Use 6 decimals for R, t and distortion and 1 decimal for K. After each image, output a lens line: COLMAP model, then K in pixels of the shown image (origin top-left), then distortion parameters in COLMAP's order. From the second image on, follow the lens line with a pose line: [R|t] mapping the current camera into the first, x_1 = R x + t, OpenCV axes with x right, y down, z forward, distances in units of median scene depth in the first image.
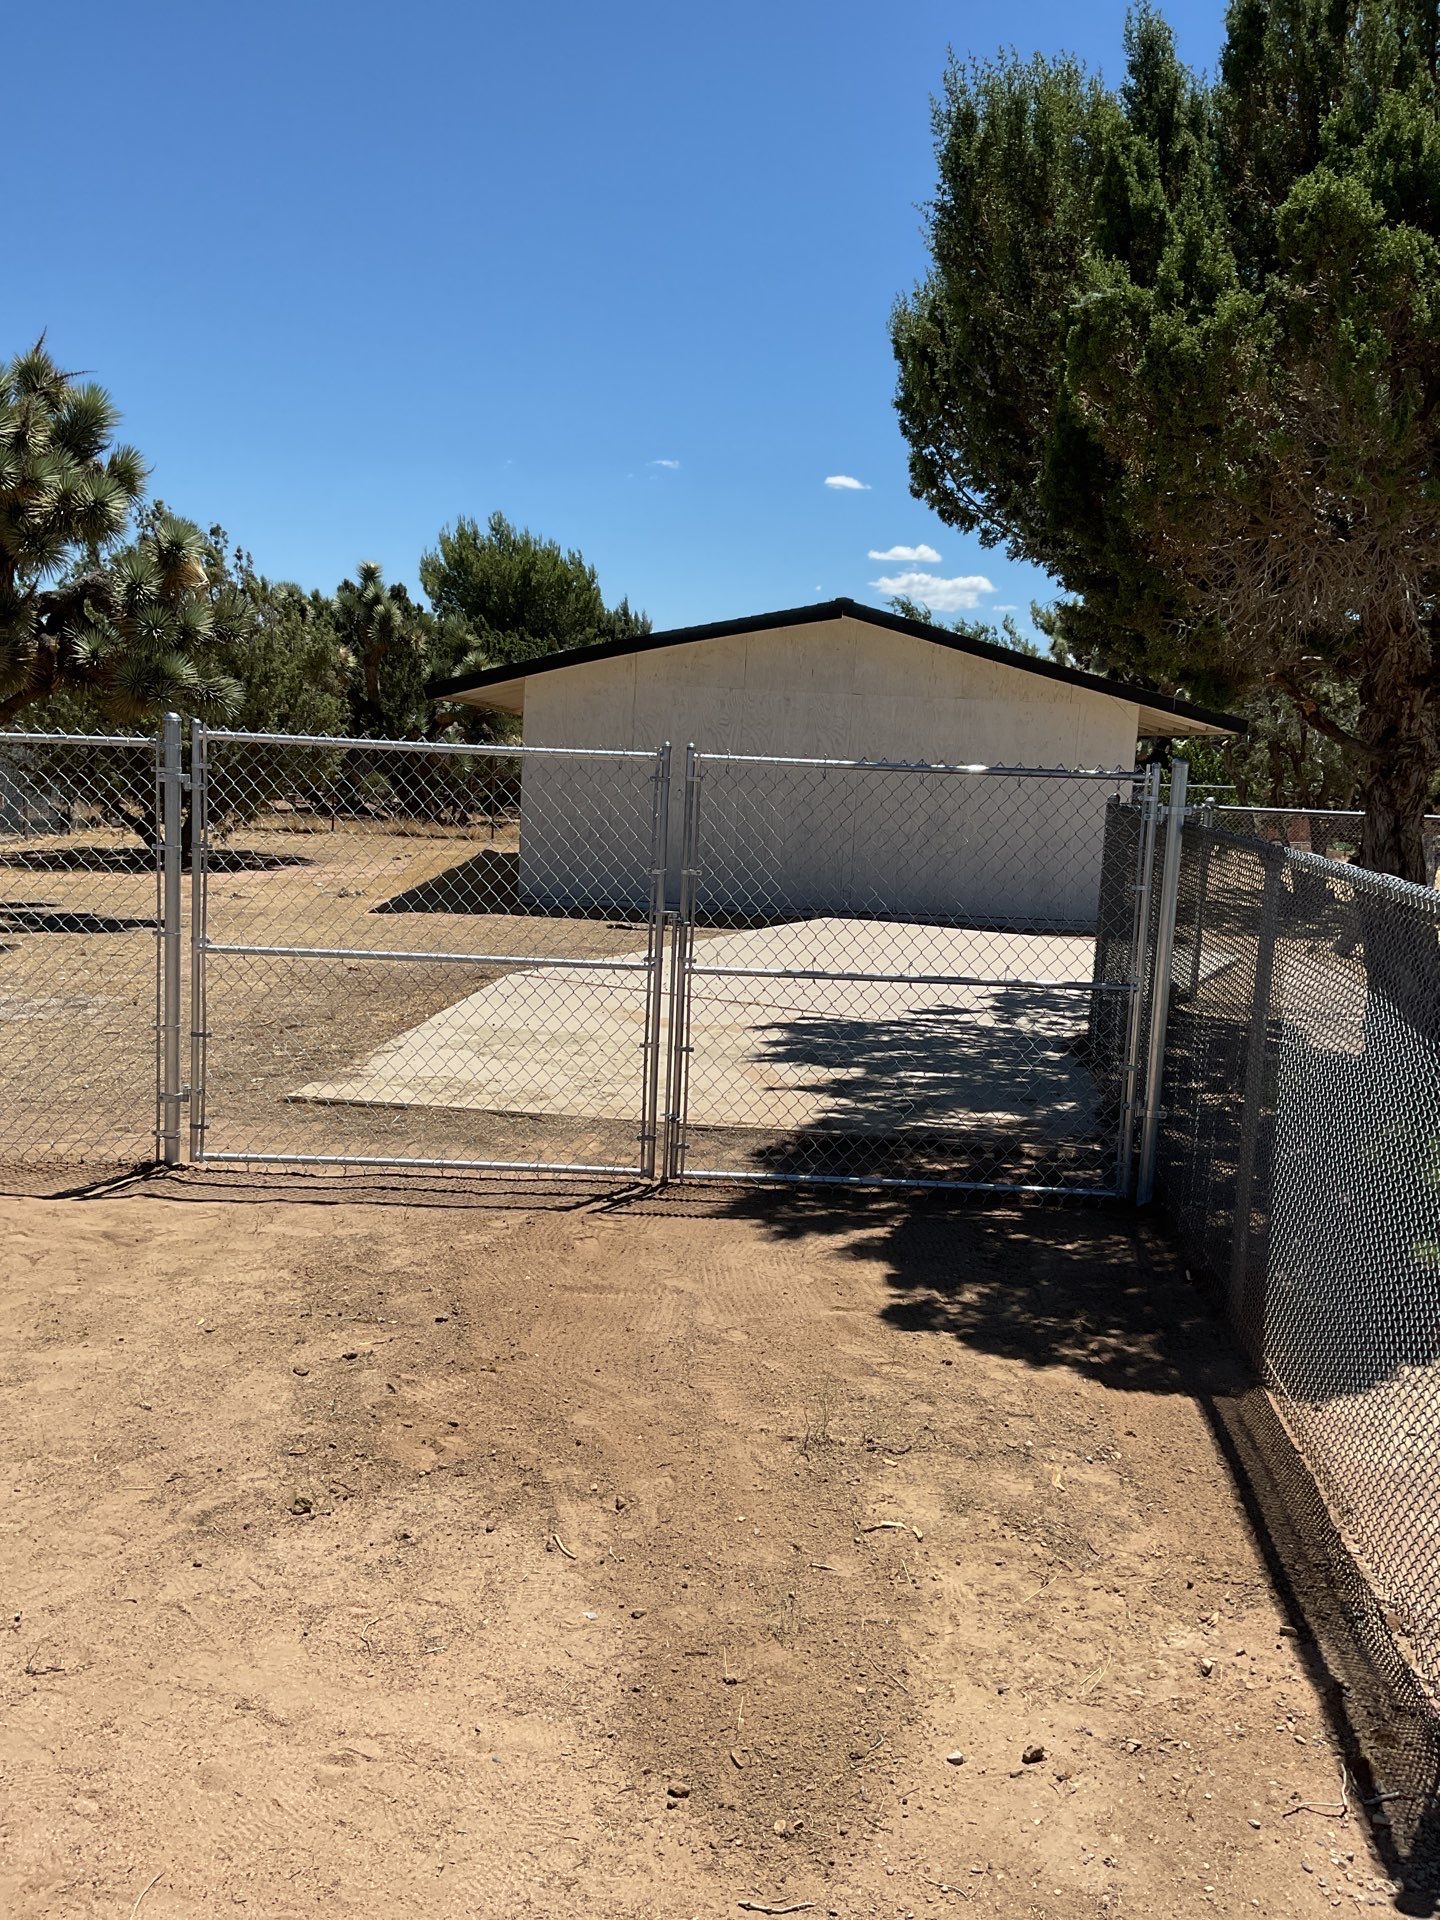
lens RADIAL K [[1666.1, 0, 728.8], [0, 1666.1, 947.7], [0, 0, 1]] dist [0.102882, -0.172723]
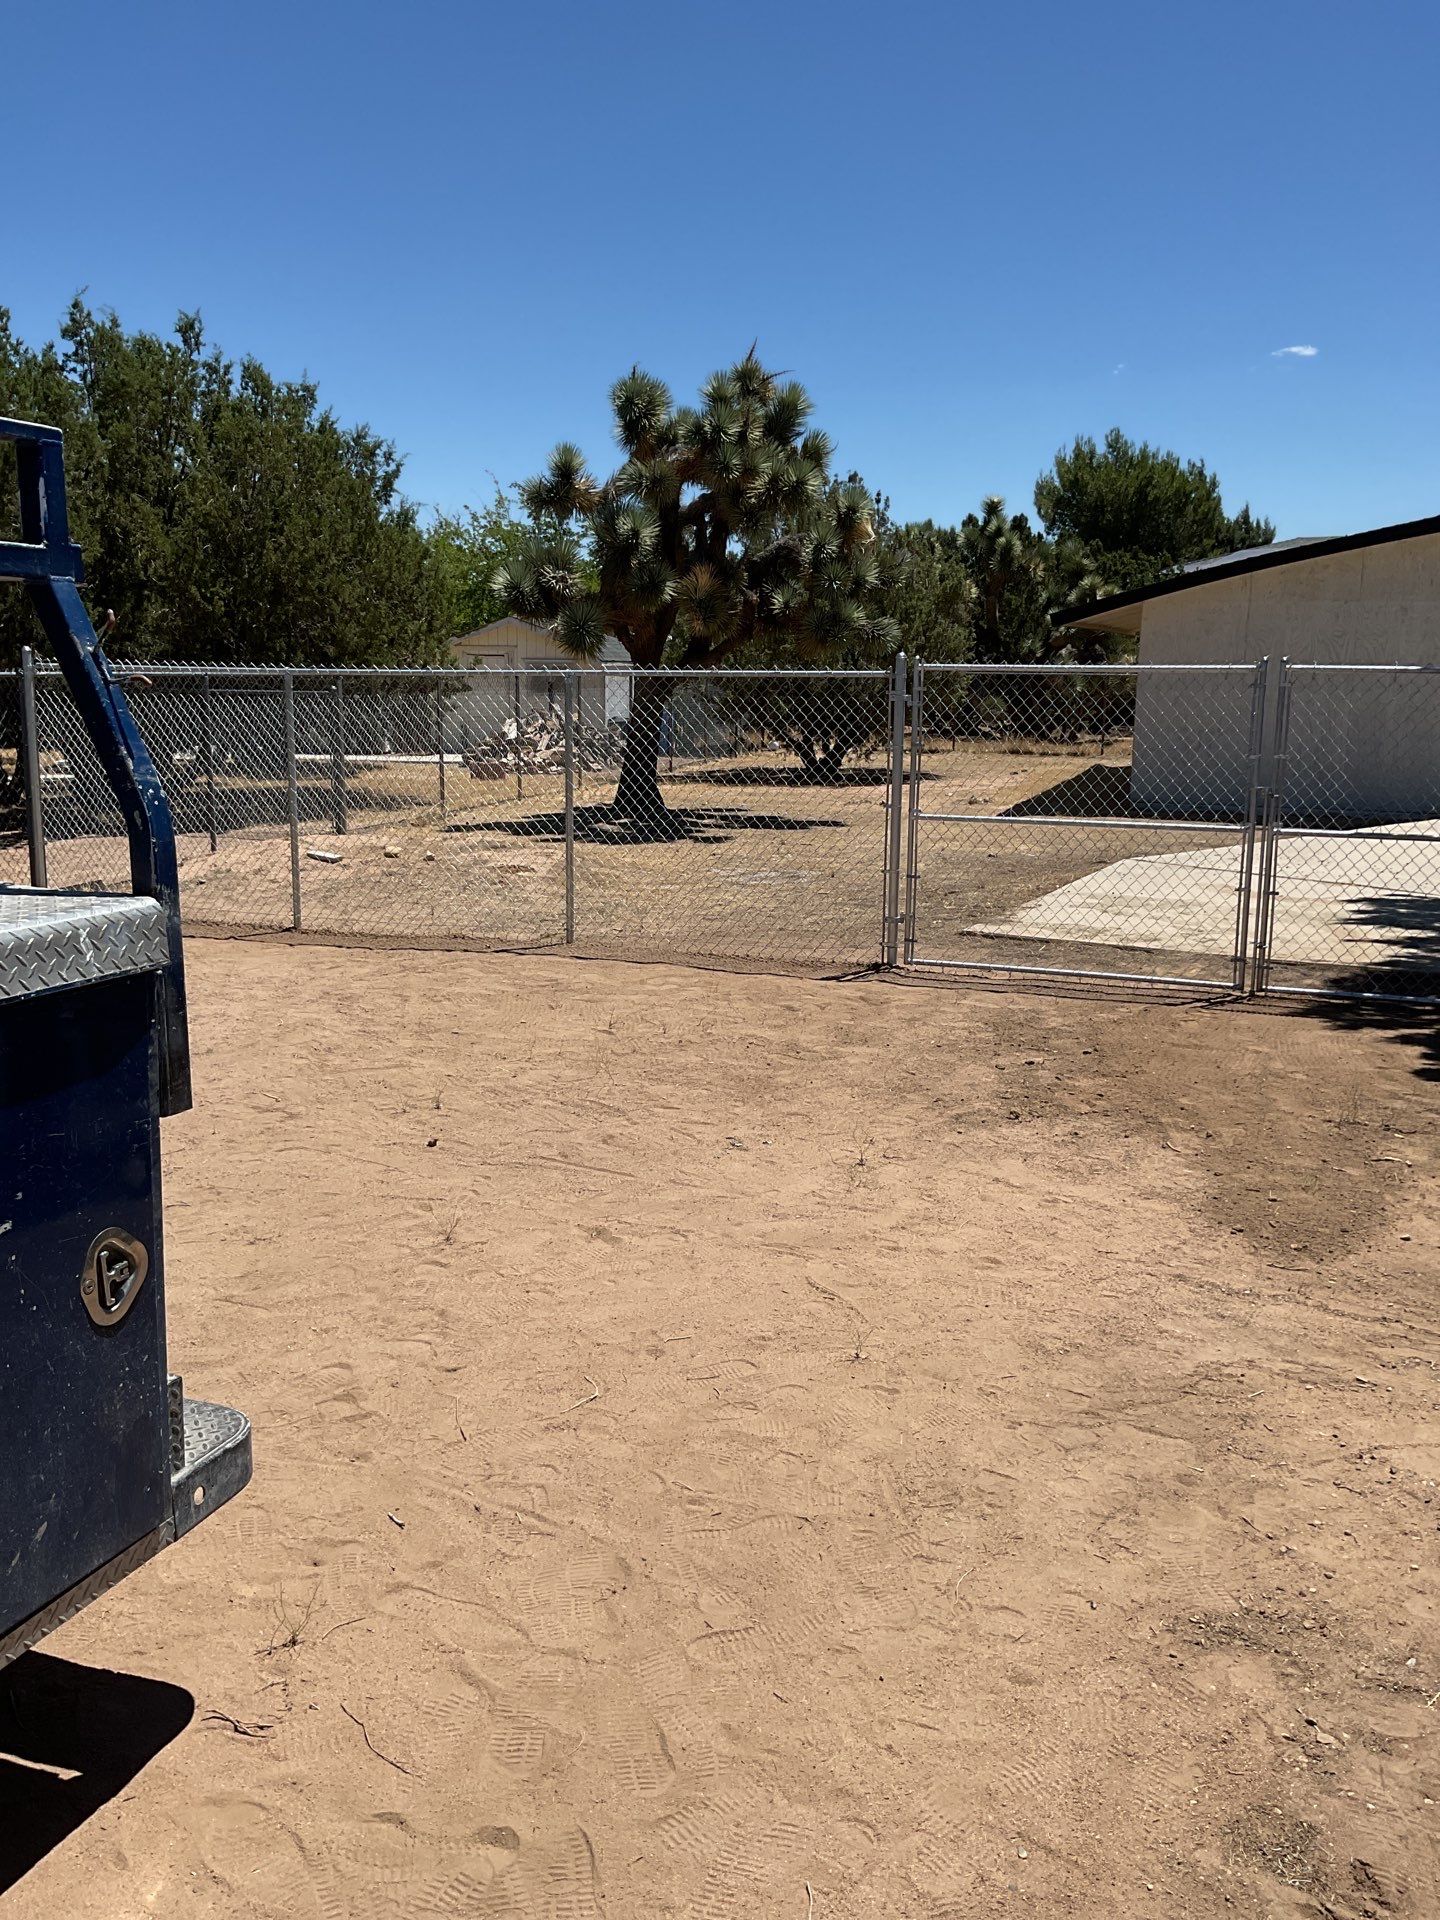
lens RADIAL K [[1666.1, 0, 674.9], [0, 1666.1, 974.8], [0, 0, 1]] dist [0.102882, -0.172723]
pose [[0.927566, 0.034376, -0.372076, 0.029861], [-0.012024, 0.997990, 0.062227, 0.043455], [0.373467, -0.053246, 0.926114, -0.366792]]
